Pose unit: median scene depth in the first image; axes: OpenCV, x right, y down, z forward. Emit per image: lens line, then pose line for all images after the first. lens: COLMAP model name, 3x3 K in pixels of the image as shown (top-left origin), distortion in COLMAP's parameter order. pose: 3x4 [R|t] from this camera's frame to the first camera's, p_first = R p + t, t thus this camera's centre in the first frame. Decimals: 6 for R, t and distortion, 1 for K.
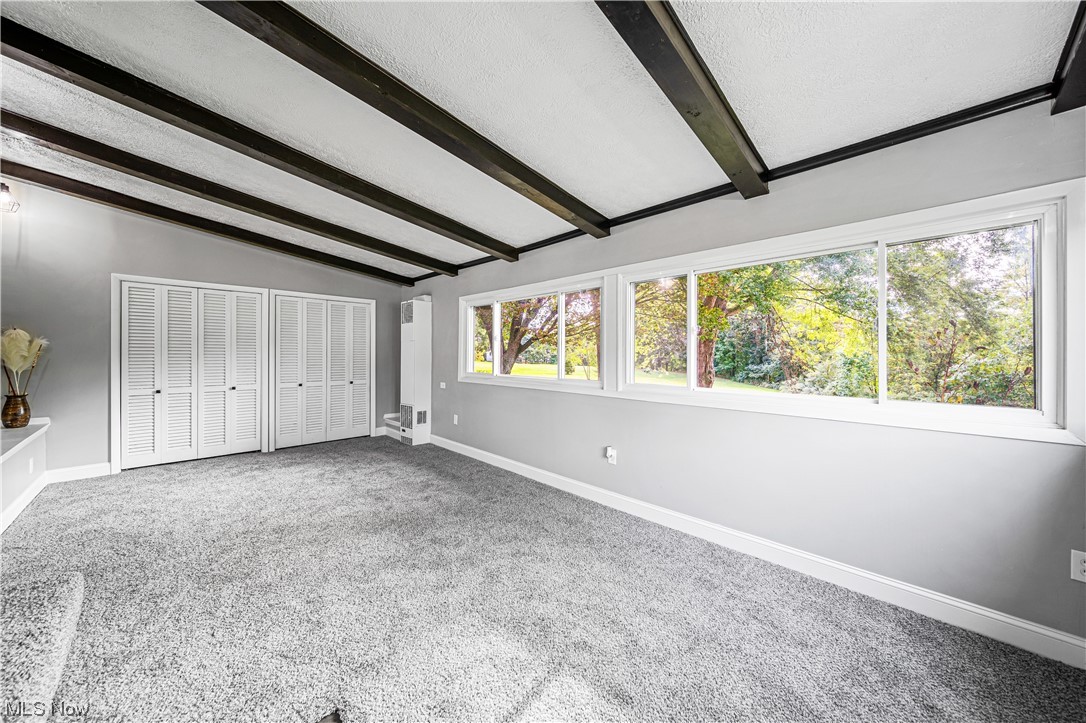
lens RADIAL K [[386.6, 0, 543.0], [0, 386.6, 353.1], [0, 0, 1]] dist [0.000307, -0.000063]
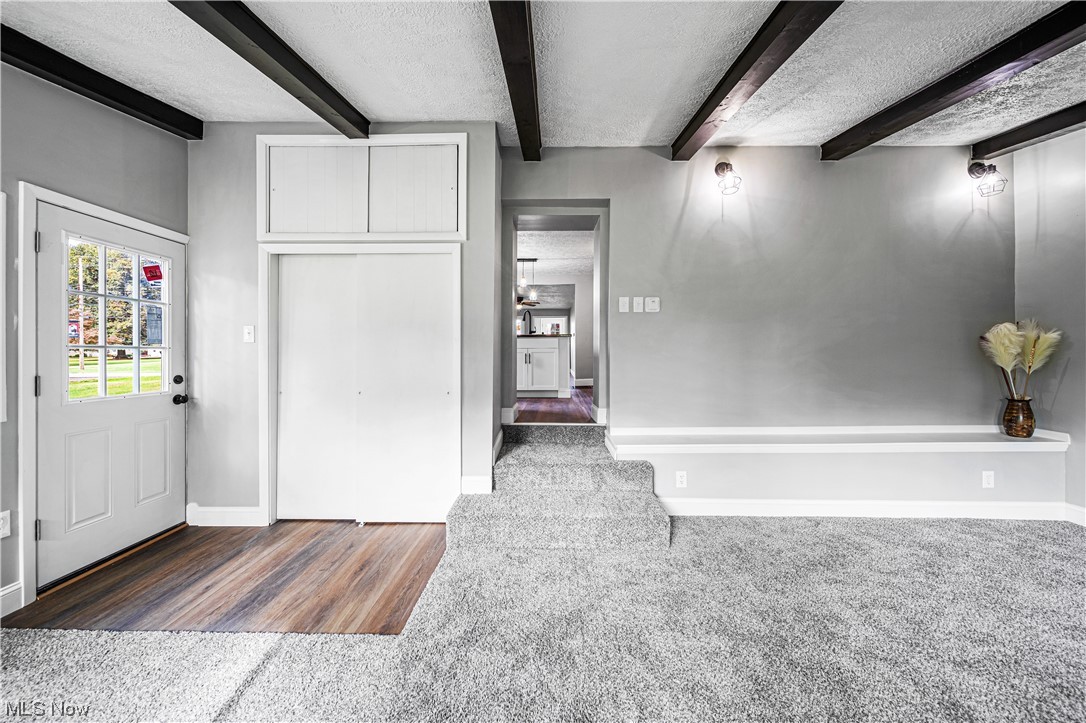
lens RADIAL K [[386.6, 0, 543.0], [0, 386.6, 353.1], [0, 0, 1]] dist [0.000307, -0.000063]
pose [[-0.705167, 0.002561, -0.709037, 0.001578], [0.002541, 0.999996, 0.001085, 0.002425], [0.709037, -0.001037, -0.705171, 0.852015]]
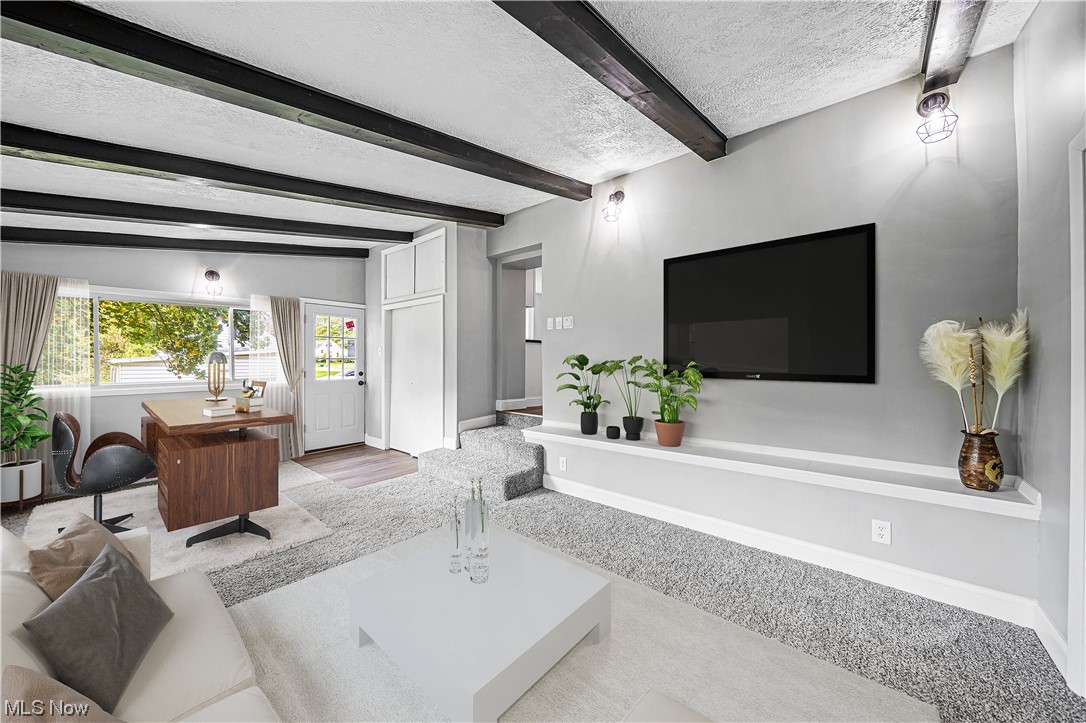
lens RADIAL K [[384.0, 0, 543.0], [0, 384.0, 361.5], [0, 0, 1]] dist [0.000127, 0.000056]
pose [[-0.994873, -0.001248, -0.101127, -0.639756], [-0.001116, 0.999998, -0.001364, 0.004294], [0.101128, -0.001244, -0.994873, 1.489068]]
